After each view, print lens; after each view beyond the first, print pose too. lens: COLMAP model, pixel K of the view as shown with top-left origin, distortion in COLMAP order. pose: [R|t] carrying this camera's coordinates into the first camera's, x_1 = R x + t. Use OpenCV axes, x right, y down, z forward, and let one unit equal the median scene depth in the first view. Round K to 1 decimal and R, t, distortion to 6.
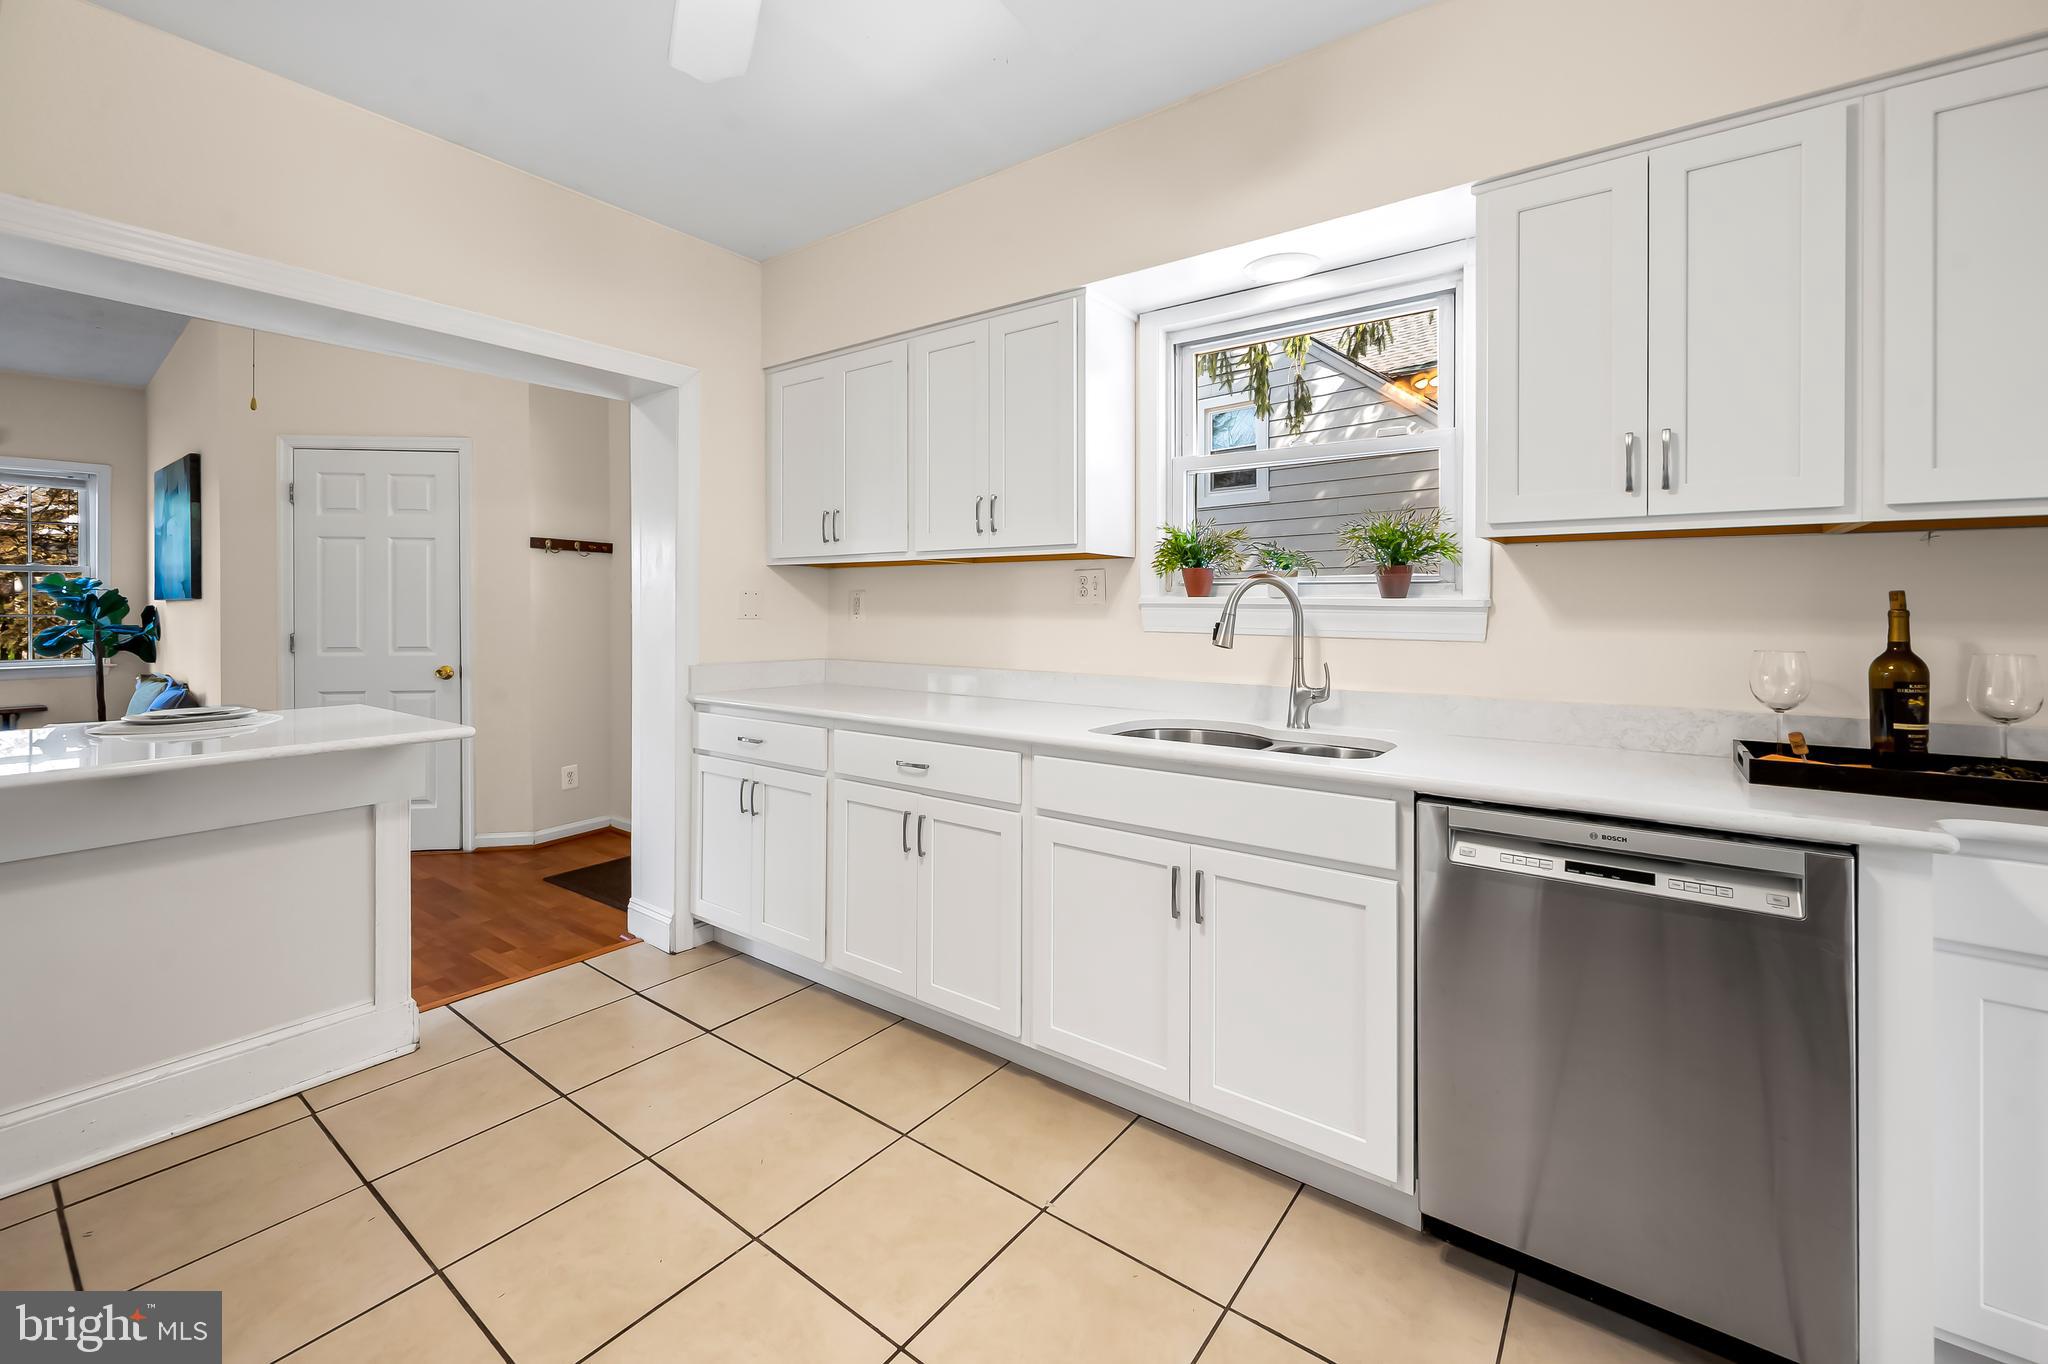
lens RADIAL K [[843.3, 0, 1036.0], [0, 843.3, 607.4], [0, 0, 1]] dist [0.001038, -0.000068]
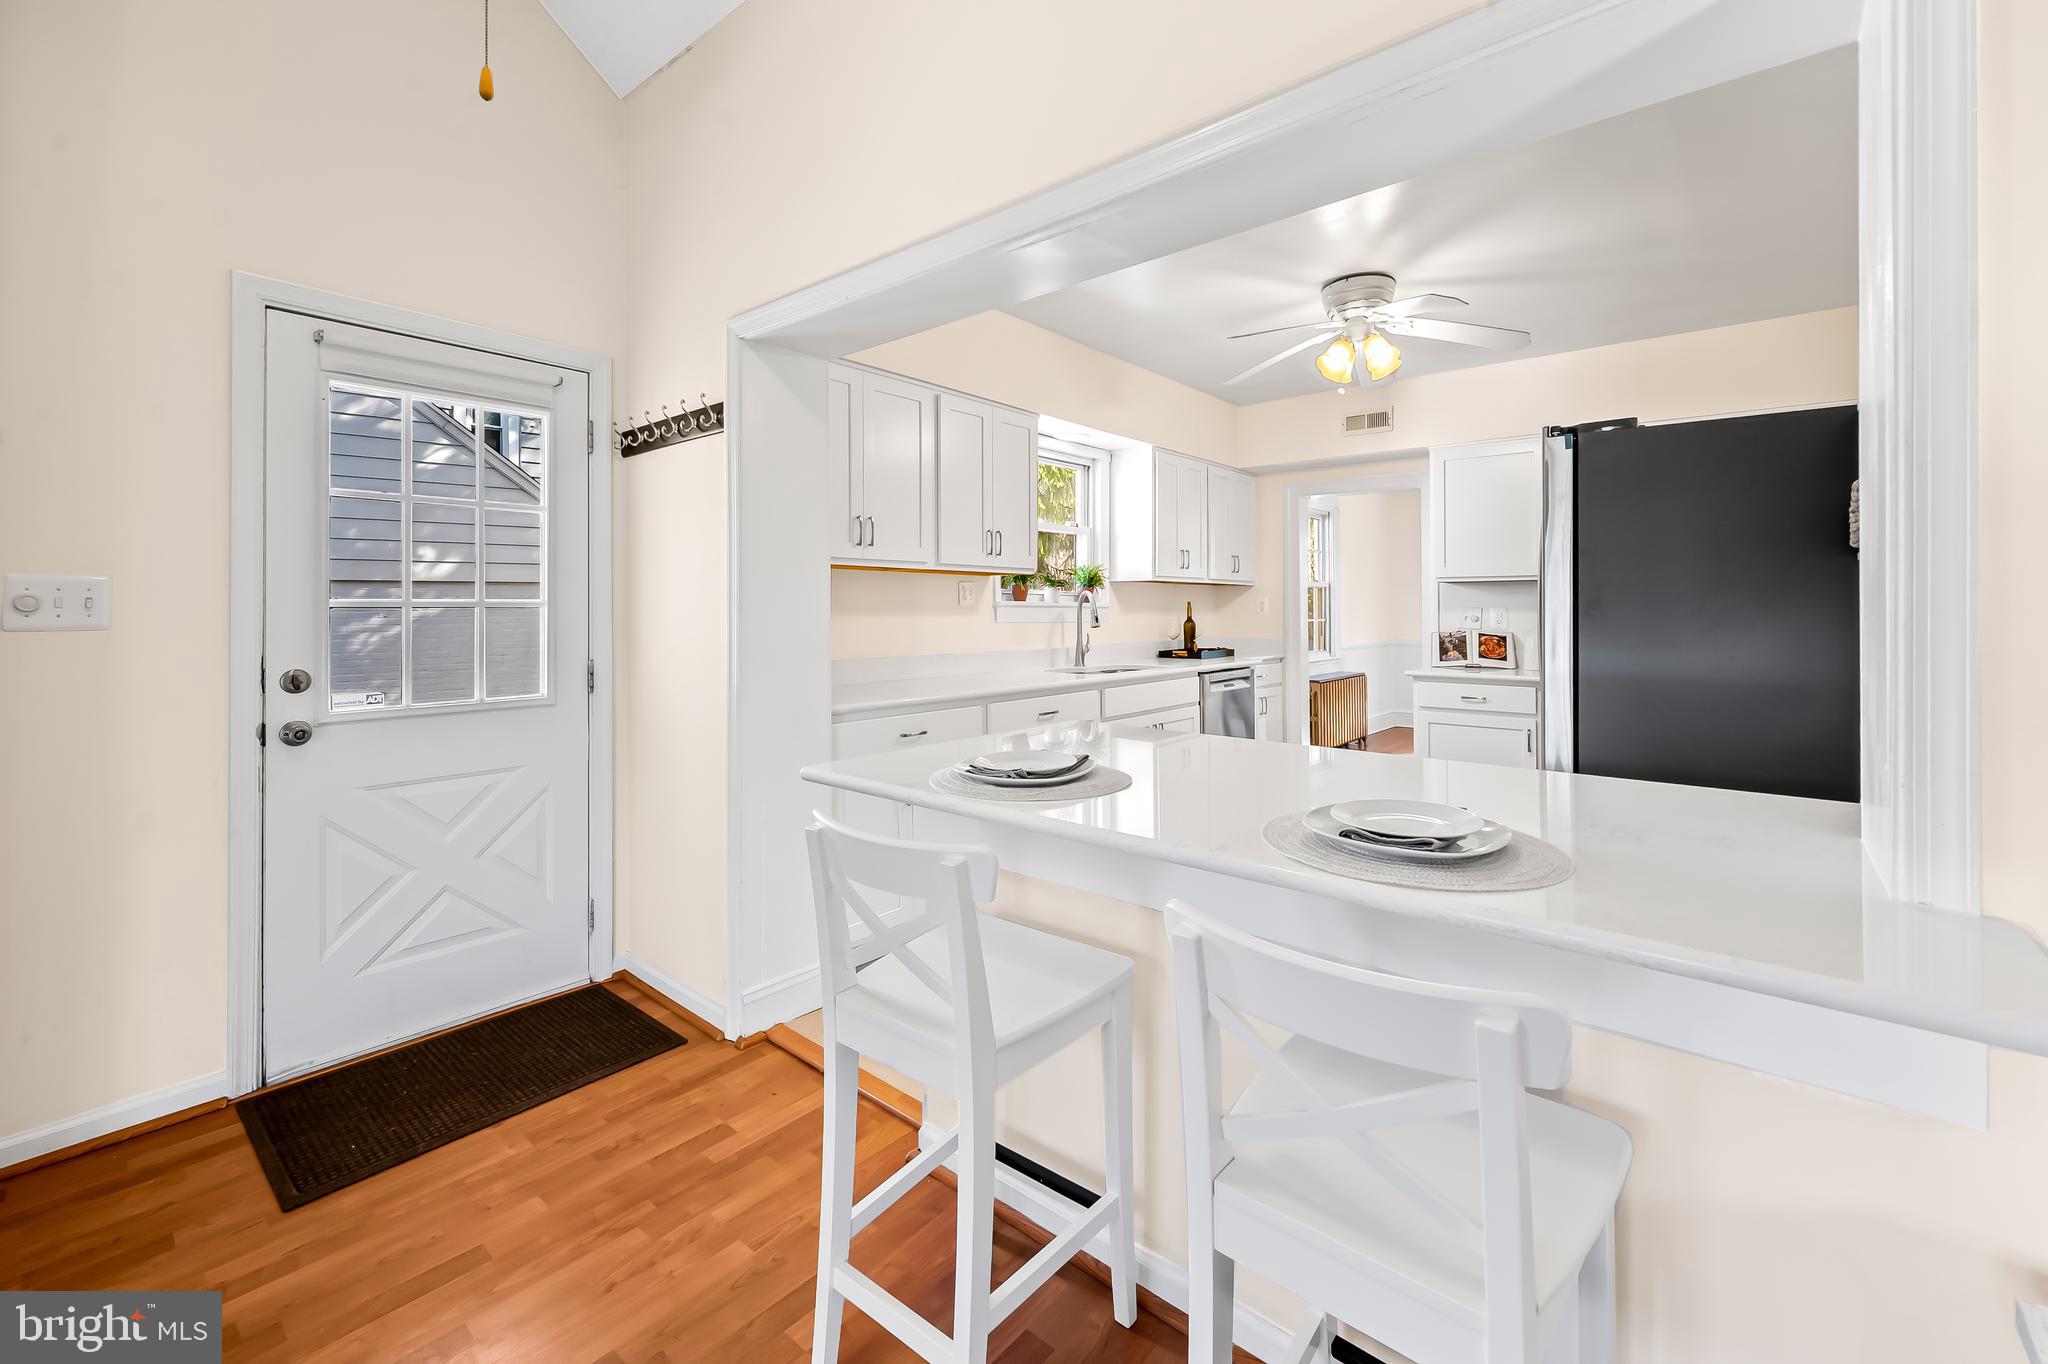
lens RADIAL K [[864.5, 0, 1030.3], [0, 864.5, 604.6], [0, 0, 1]] dist [-0.000056, -0.000036]
pose [[0.059179, 0.003293, 0.998242, -1.620056], [0.003076, 0.999989, -0.003481, 0.000250], [-0.998243, 0.003276, 0.059168, 0.908874]]
